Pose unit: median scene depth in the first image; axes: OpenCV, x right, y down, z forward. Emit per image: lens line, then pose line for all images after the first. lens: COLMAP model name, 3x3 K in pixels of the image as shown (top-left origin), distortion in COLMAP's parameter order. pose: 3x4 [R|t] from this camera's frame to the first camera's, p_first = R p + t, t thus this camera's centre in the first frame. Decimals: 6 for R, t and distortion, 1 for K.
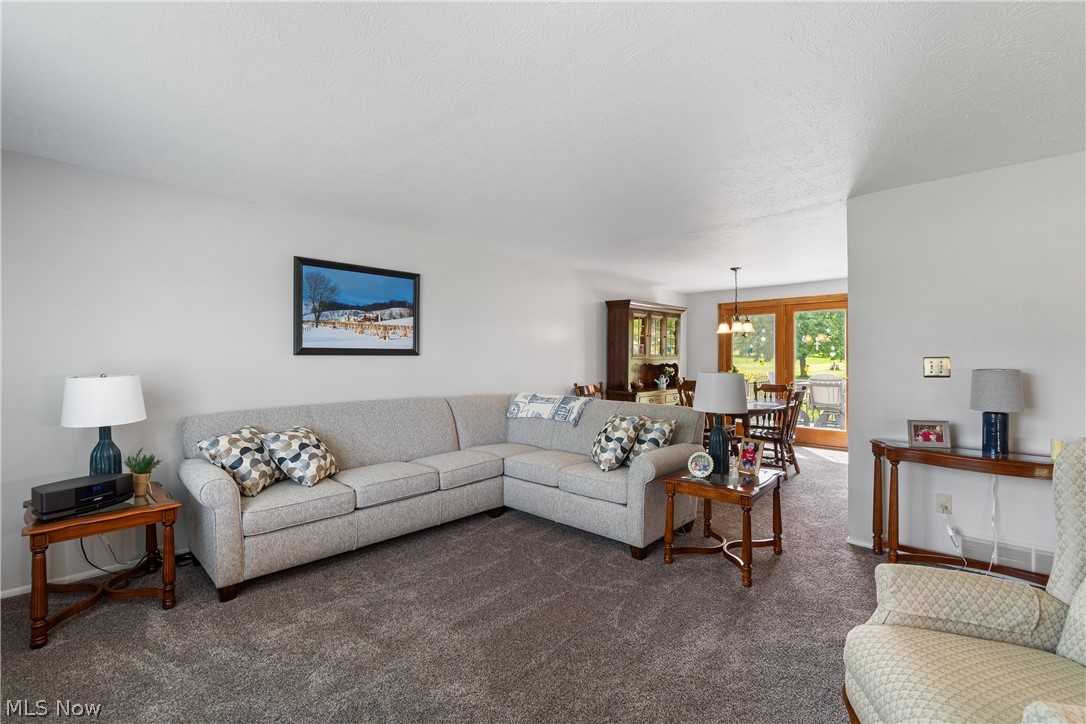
lens RADIAL K [[481.7, 0, 546.3], [0, 481.7, 360.7], [0, 0, 1]] dist [-0.000814, -0.000883]
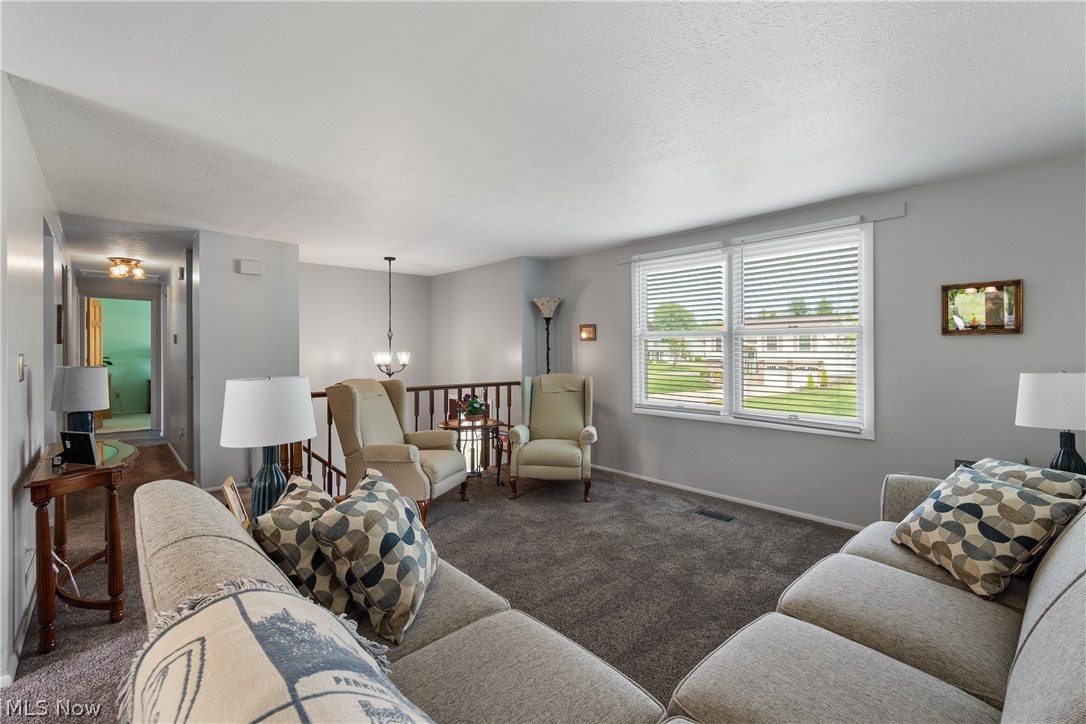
lens RADIAL K [[481.7, 0, 558.4], [0, 481.7, 351.9], [0, 0, 1]] dist [-0.000814, -0.000883]
pose [[-0.998527, 0.004352, 0.054076, -0.034437], [0.004904, 0.999937, 0.010087, -0.012518], [-0.054029, 0.010338, -0.998486, 1.215129]]
